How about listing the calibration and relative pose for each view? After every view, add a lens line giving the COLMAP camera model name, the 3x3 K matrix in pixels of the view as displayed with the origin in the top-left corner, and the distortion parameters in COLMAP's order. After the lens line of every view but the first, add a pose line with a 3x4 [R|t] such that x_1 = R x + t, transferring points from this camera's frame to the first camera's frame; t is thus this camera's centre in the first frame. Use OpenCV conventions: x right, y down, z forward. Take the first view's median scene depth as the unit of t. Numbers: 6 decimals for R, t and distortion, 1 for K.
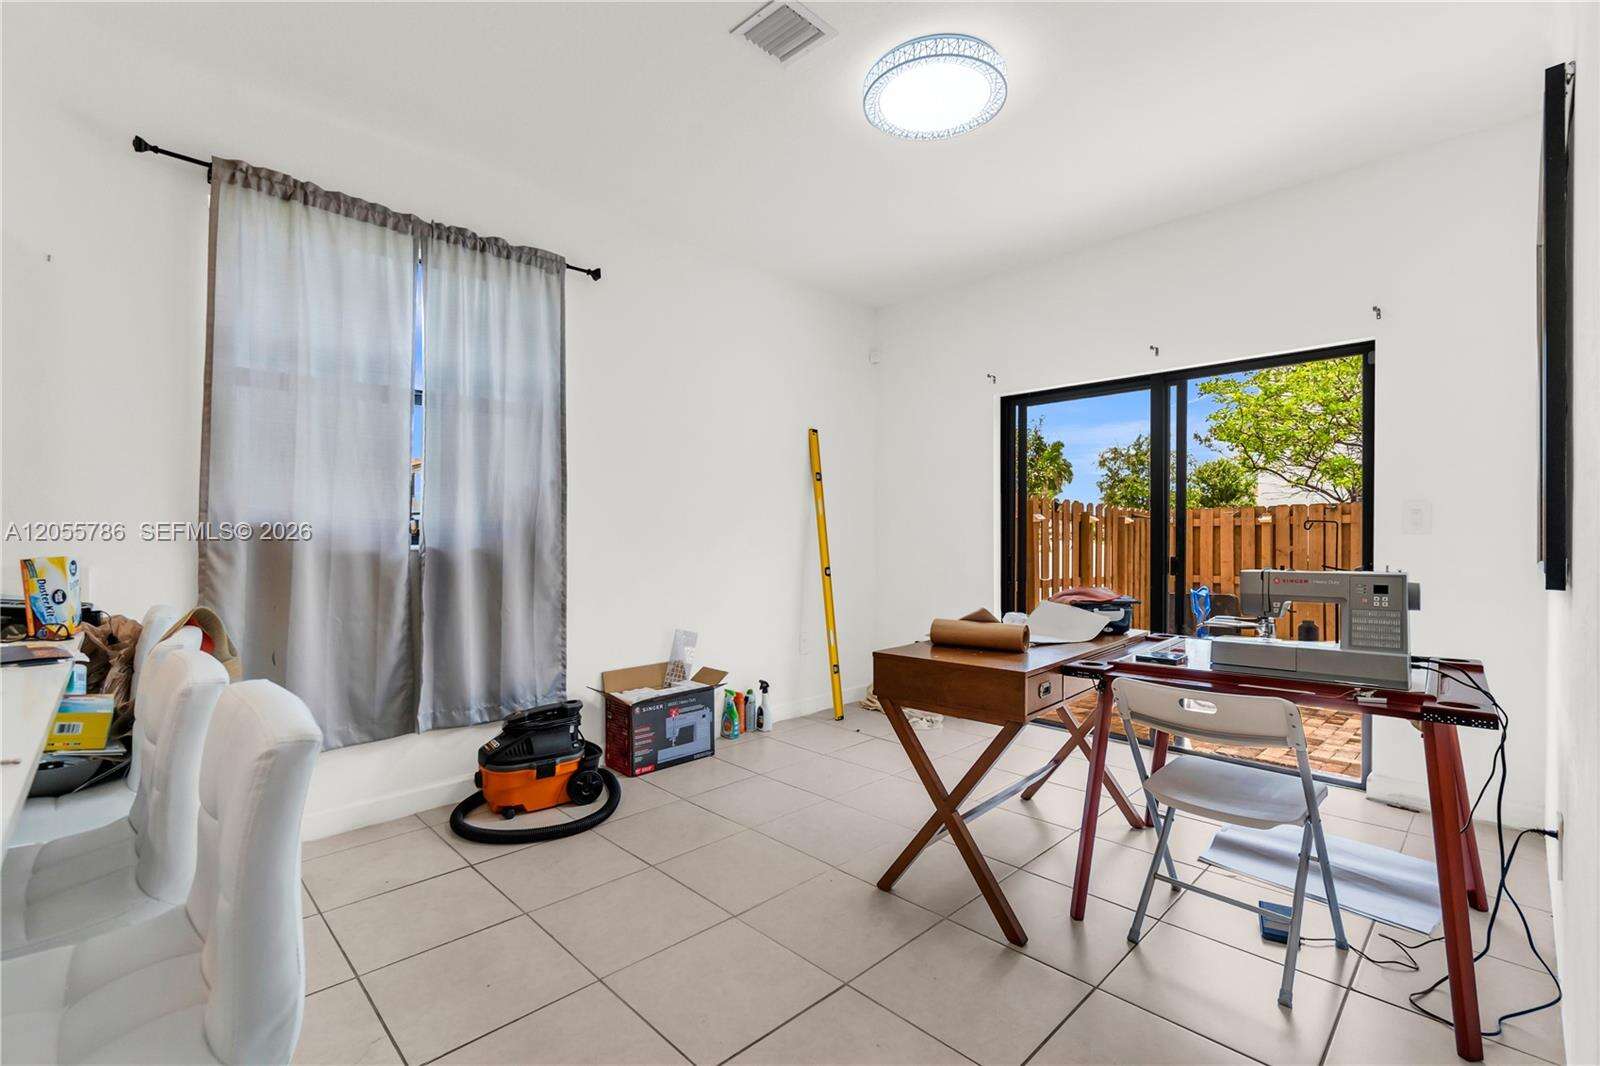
lens RADIAL K [[709.4, 0, 786.2], [0, 709.4, 539.5], [0, 0, 1]] dist [-0.003682, 0.001914]
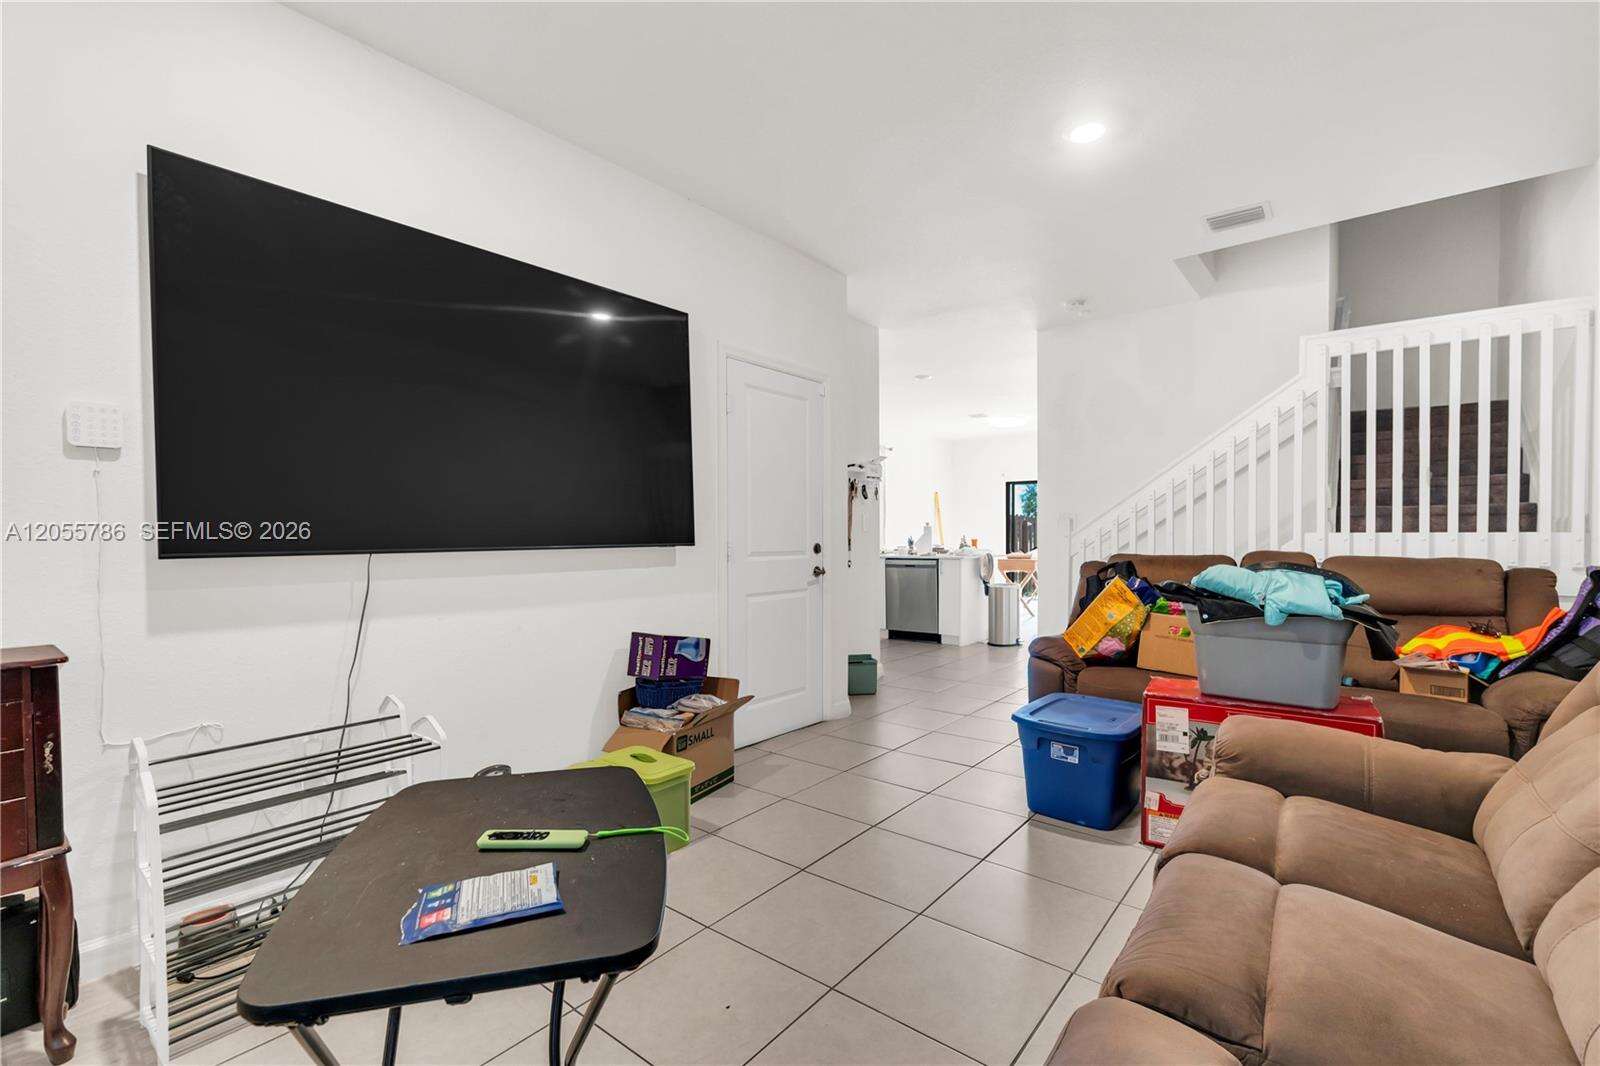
lens RADIAL K [[709.4, 0, 790.6], [0, 709.4, 545.1], [0, 0, 1]] dist [-0.003682, 0.001914]
pose [[0.992524, -0.005839, 0.121911, -1.100701], [0.004412, 0.999919, 0.011973, 0.010652], [-0.121971, -0.011345, 0.992469, -2.078575]]
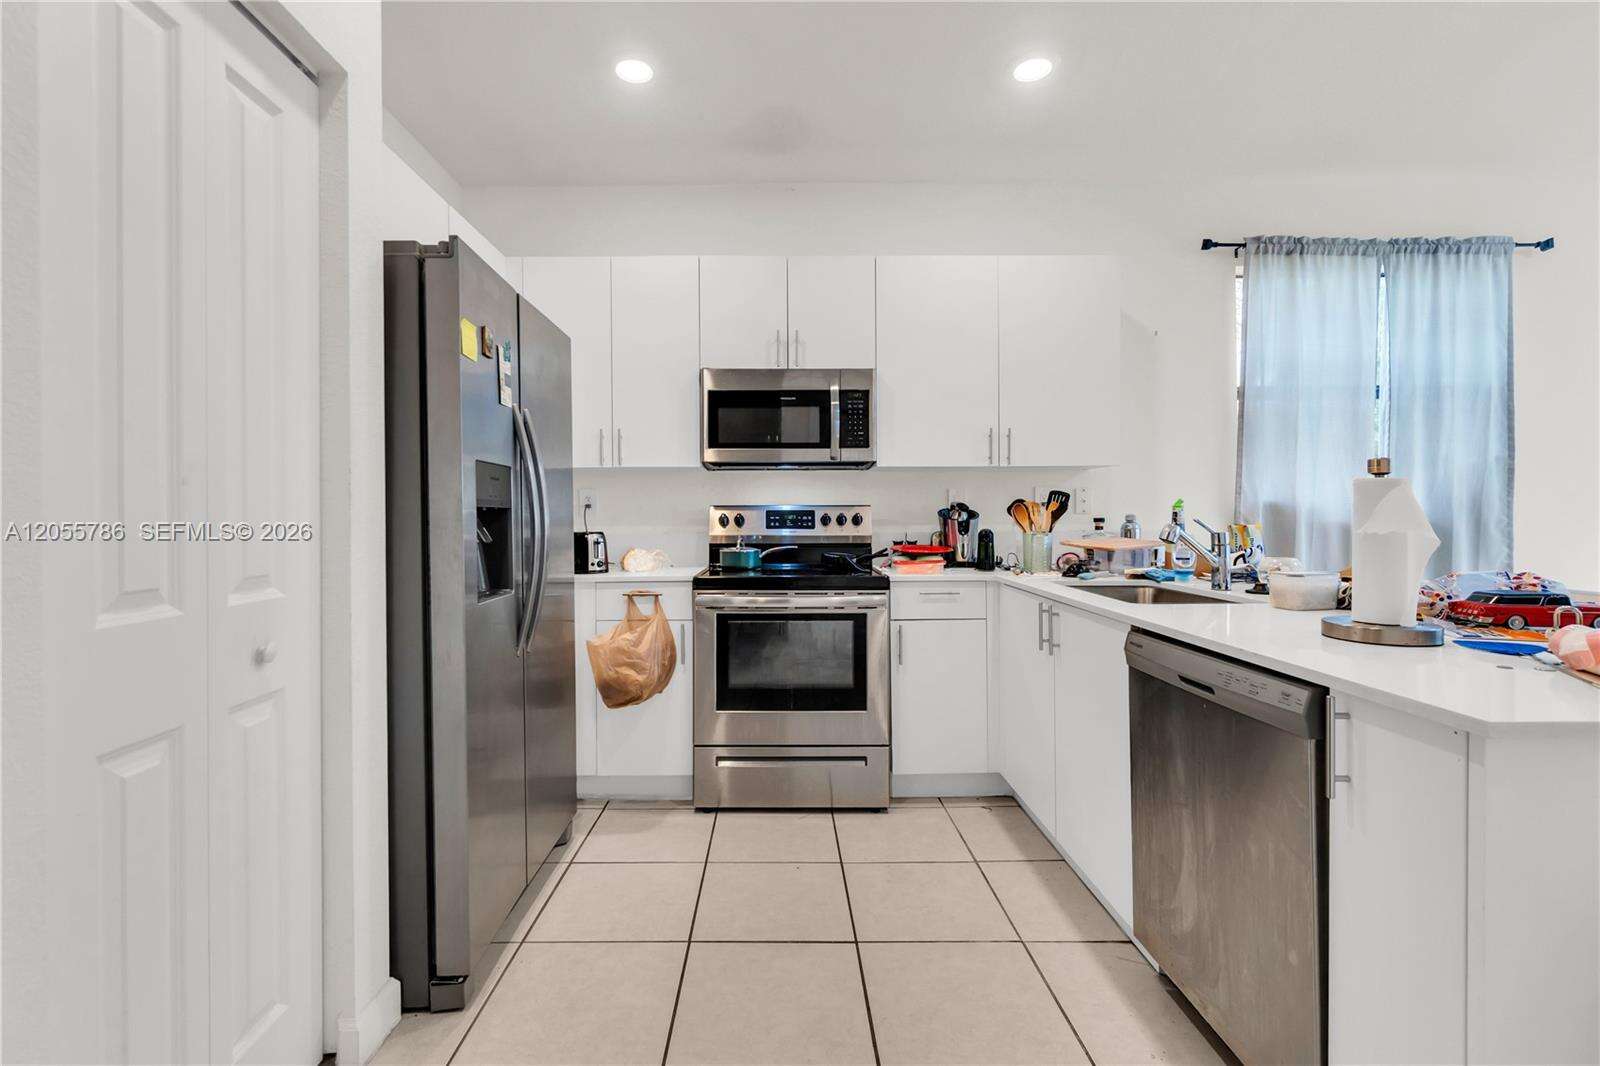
lens RADIAL K [[709.4, 0, 784.7], [0, 709.4, 520.0], [0, 0, 1]] dist [-0.003682, 0.001914]
pose [[0.729099, 0.000938, -0.684407, -0.370030], [0.003215, 0.999983, 0.004795, 0.002337], [0.684400, -0.005696, 0.729084, -0.457058]]
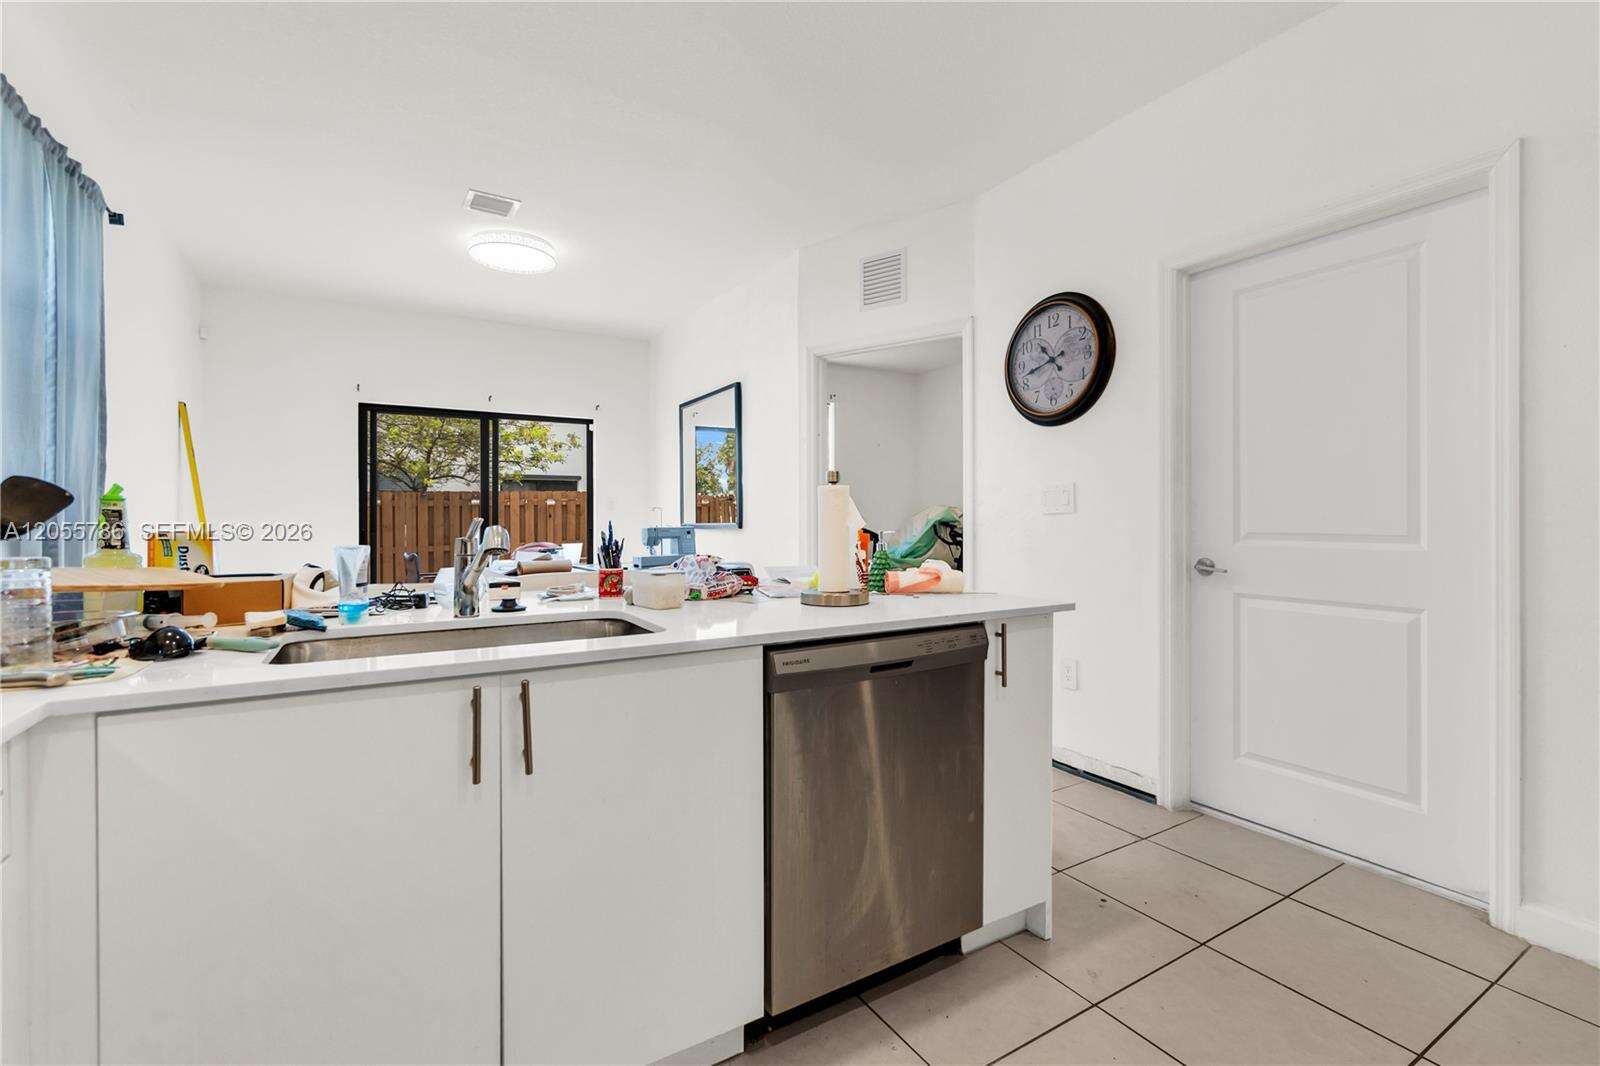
lens RADIAL K [[709.4, 0, 791.7], [0, 709.4, 517.5], [0, 0, 1]] dist [-0.003682, 0.001914]
pose [[0.221392, -0.001680, 0.975184, -0.953699], [0.005237, 0.999986, 0.000534, 0.005268], [-0.975171, 0.004989, 0.221397, -0.017187]]
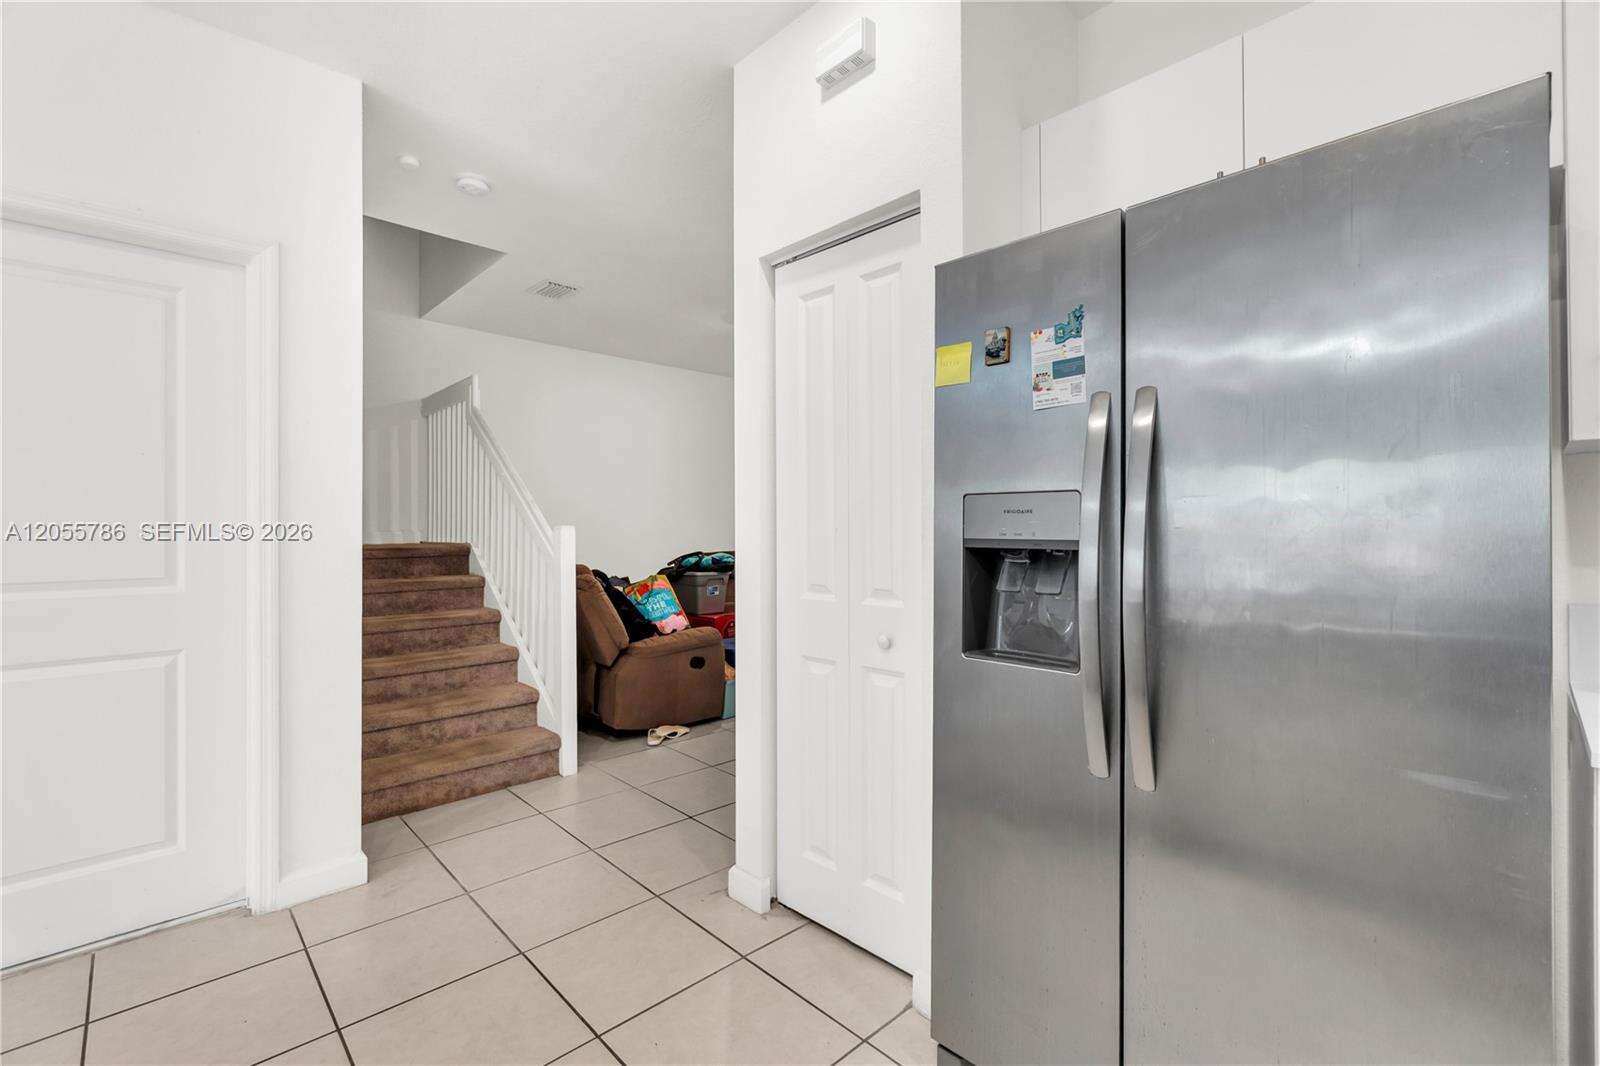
lens RADIAL K [[709.4, 0, 776.5], [0, 709.4, 525.2], [0, 0, 1]] dist [-0.003682, 0.001914]
pose [[-0.999661, 0.006868, 0.025094, -0.766321], [0.006887, 0.999976, 0.000678, -0.019837], [-0.025089, 0.000851, -0.999685, 0.206645]]
